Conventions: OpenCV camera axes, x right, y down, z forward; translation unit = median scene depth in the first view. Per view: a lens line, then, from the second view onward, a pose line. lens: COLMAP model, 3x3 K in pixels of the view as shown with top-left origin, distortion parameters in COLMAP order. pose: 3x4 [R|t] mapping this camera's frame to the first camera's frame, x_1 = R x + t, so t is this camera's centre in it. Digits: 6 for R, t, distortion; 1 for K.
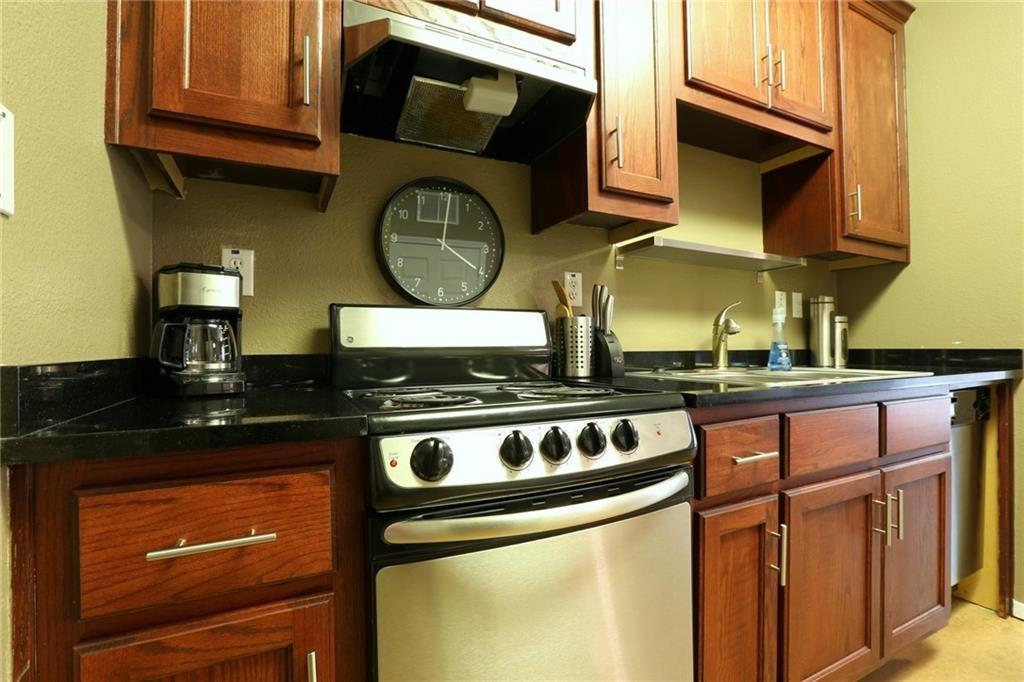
lens RADIAL K [[472.6, 0, 512.4], [0, 472.6, 346.4], [0, 0, 1]] dist [-0.022745, 0.004754]
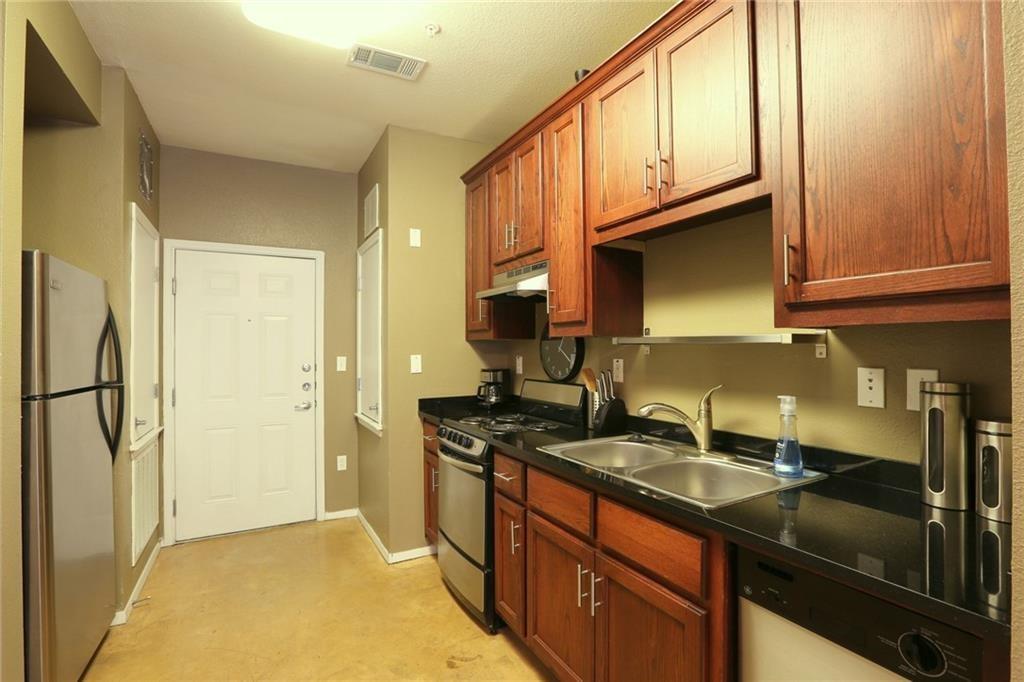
lens RADIAL K [[472.6, 0, 512.2], [0, 472.6, 341.3], [0, 0, 1]] dist [-0.022745, 0.004754]
pose [[0.044113, -0.007796, -0.998996, 1.863838], [0.009966, 0.999923, -0.007363, -0.239079], [0.998977, -0.009631, 0.044187, 0.708016]]
